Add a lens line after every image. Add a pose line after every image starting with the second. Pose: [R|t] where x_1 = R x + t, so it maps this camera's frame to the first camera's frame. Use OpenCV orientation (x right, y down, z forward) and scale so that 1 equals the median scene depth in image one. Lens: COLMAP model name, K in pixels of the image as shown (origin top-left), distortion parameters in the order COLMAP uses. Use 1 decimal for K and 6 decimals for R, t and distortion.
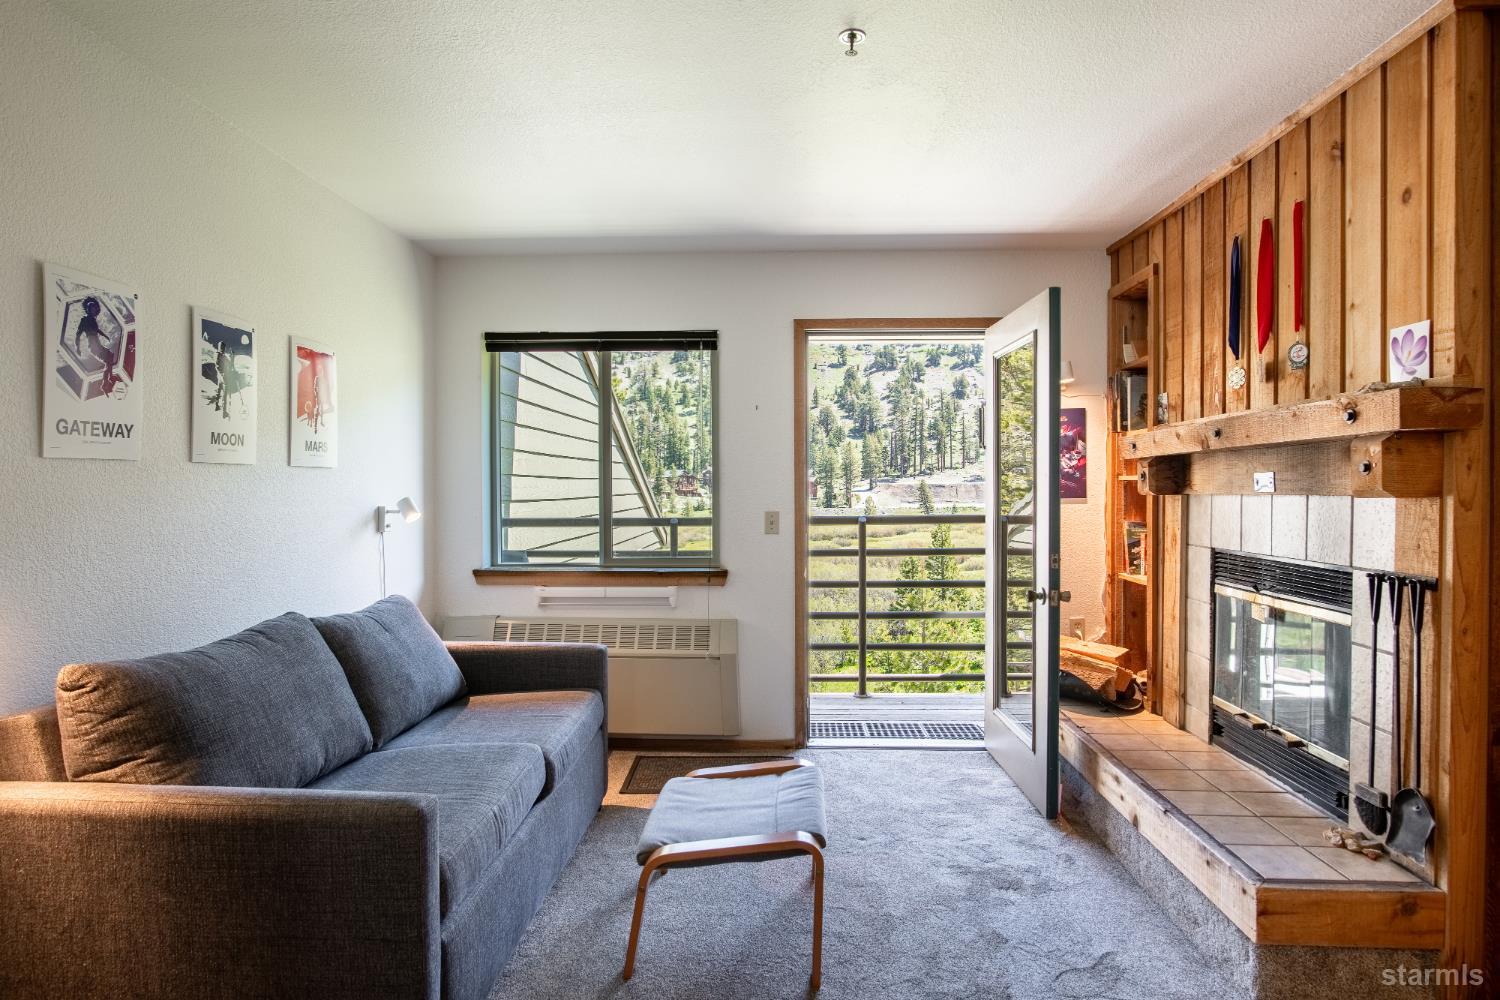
lens RADIAL K [[861.4, 0, 752.2], [0, 861.4, 497.1], [0, 0, 1]] dist [-0.044211, 0.021132]
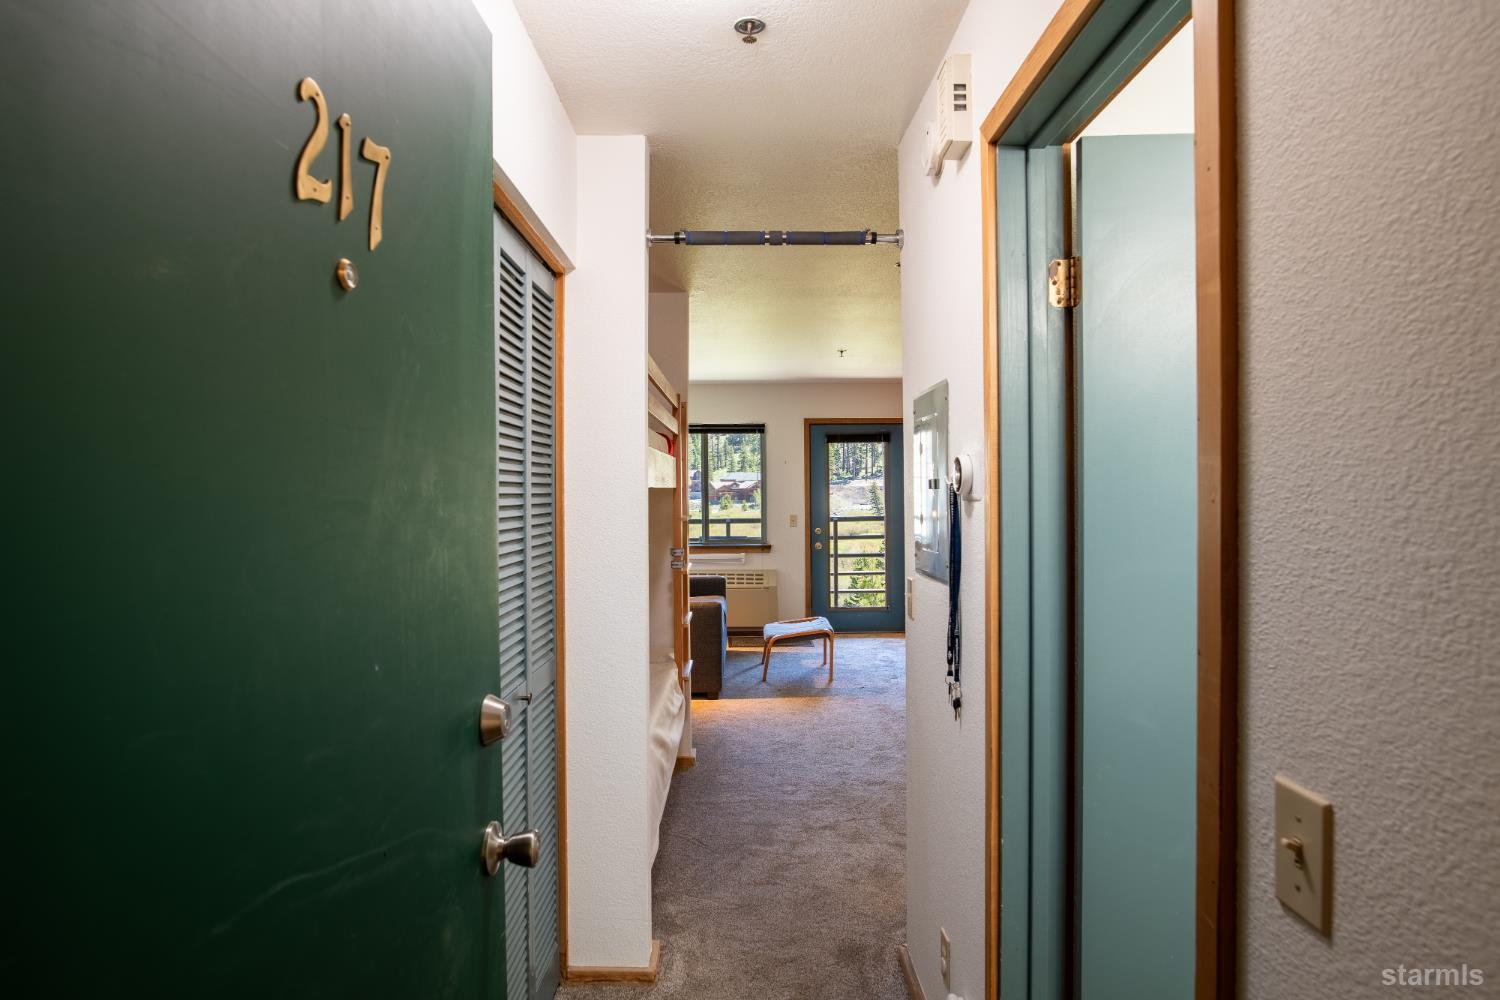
lens RADIAL K [[861.4, 0, 752.2], [0, 861.4, 497.1], [0, 0, 1]] dist [-0.044211, 0.021132]
pose [[0.998490, -0.005981, 0.054602, -0.238773], [0.006144, 0.999977, -0.002812, -0.026664], [-0.054584, 0.003143, 0.998504, -1.300501]]
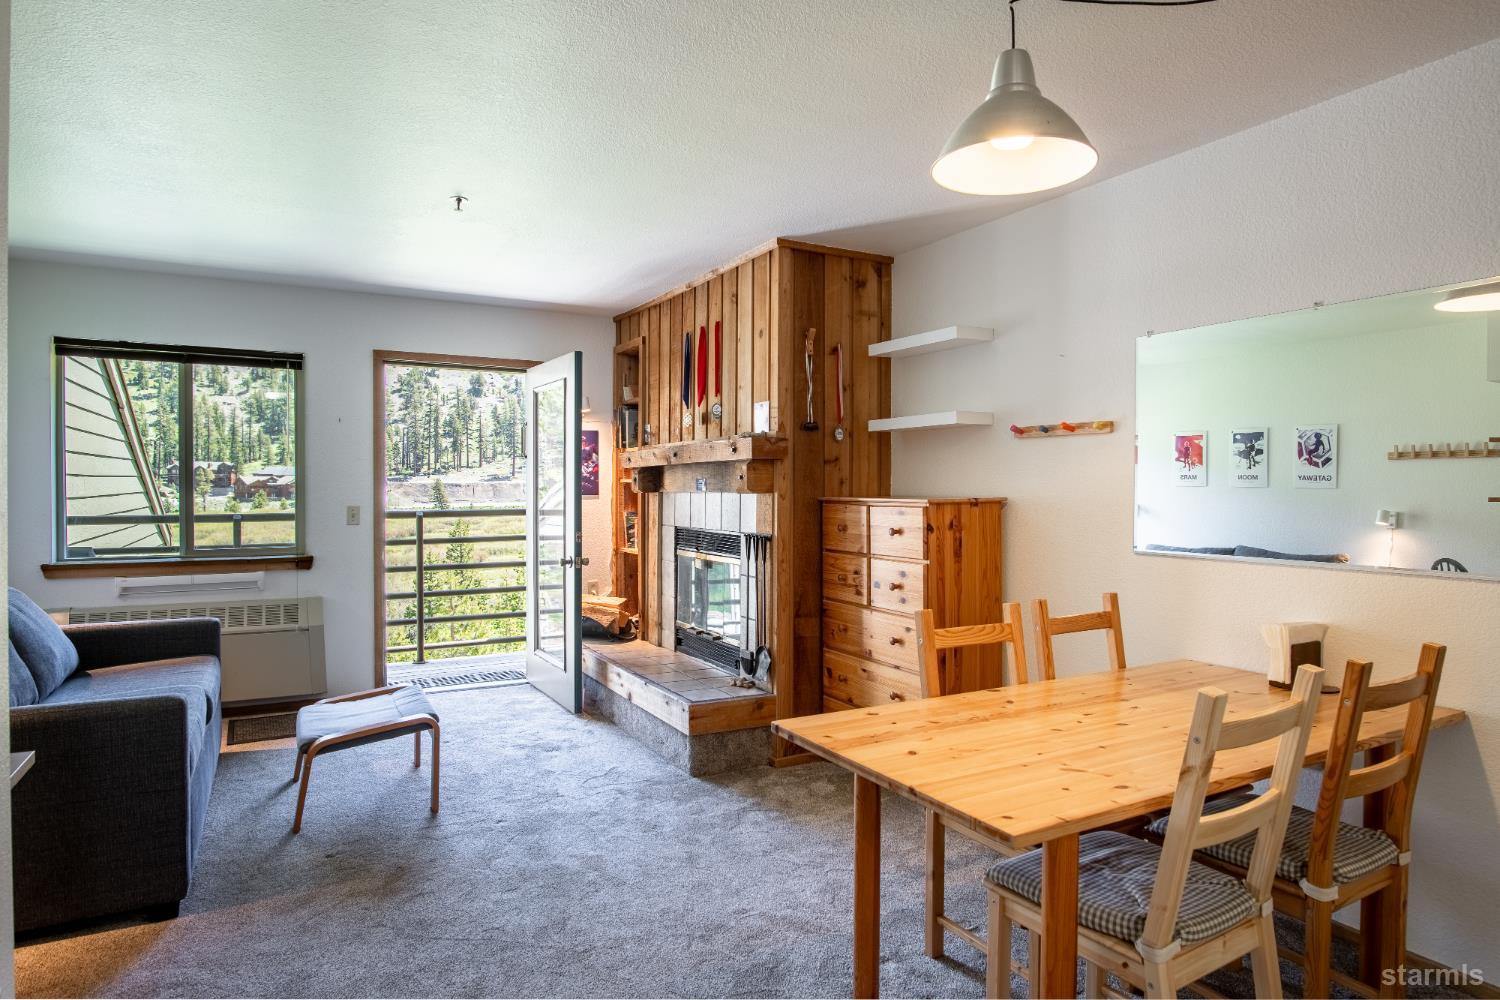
lens RADIAL K [[861.4, 0, 752.2], [0, 861.4, 497.1], [0, 0, 1]] dist [-0.044211, 0.021132]
pose [[0.853487, -0.002475, 0.521108, -0.165662], [0.002136, 0.999997, 0.001253, 0.004341], [-0.521109, 0.000044, 0.853490, -0.427398]]
